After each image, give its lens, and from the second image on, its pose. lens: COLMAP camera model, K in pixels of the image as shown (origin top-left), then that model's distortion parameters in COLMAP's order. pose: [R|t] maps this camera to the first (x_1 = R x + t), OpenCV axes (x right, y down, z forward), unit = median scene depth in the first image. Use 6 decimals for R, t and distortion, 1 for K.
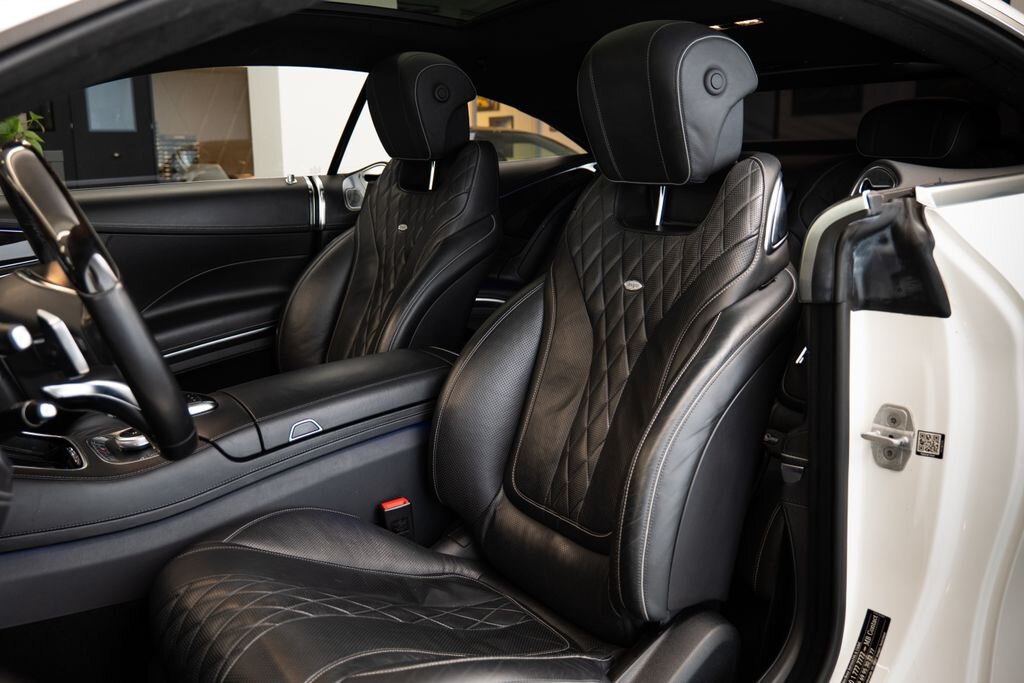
lens RADIAL K [[874.1, 0, 512.0], [0, 874.1, 341.5], [0, 0, 1]] dist [-0.007139, -0.006231]
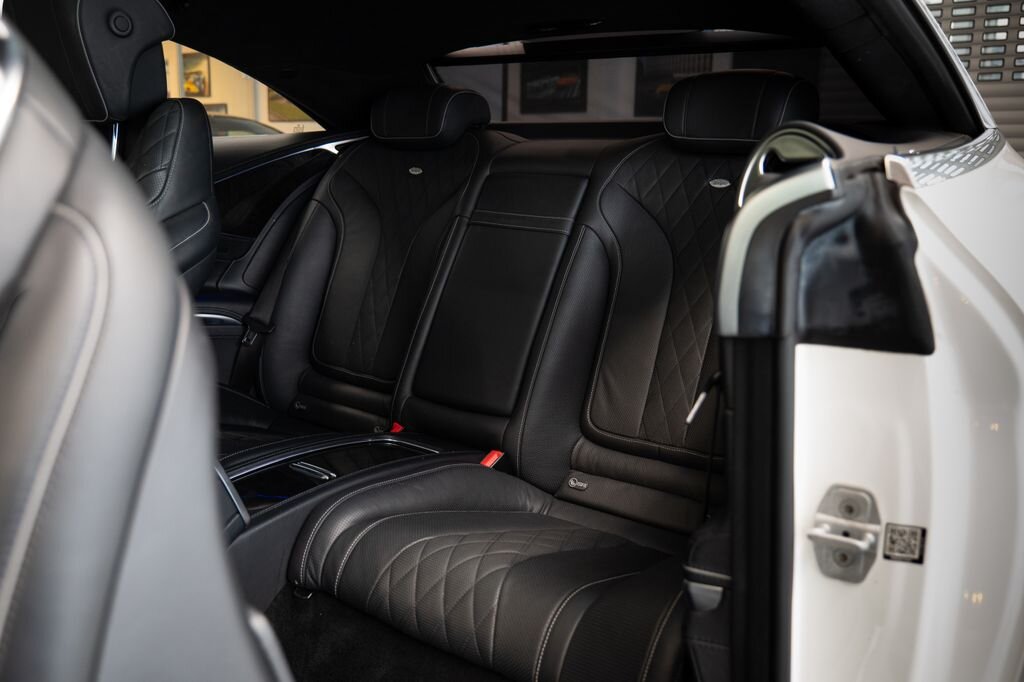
lens RADIAL K [[927.1, 0, 512.0], [0, 927.1, 341.0], [0, 0, 1]] dist [0.003860, 0.005895]
pose [[0.957313, -0.032465, 0.287224, -0.007909], [0.033771, 0.999430, 0.000408, -0.047434], [-0.287073, 0.009309, 0.957863, 0.402501]]
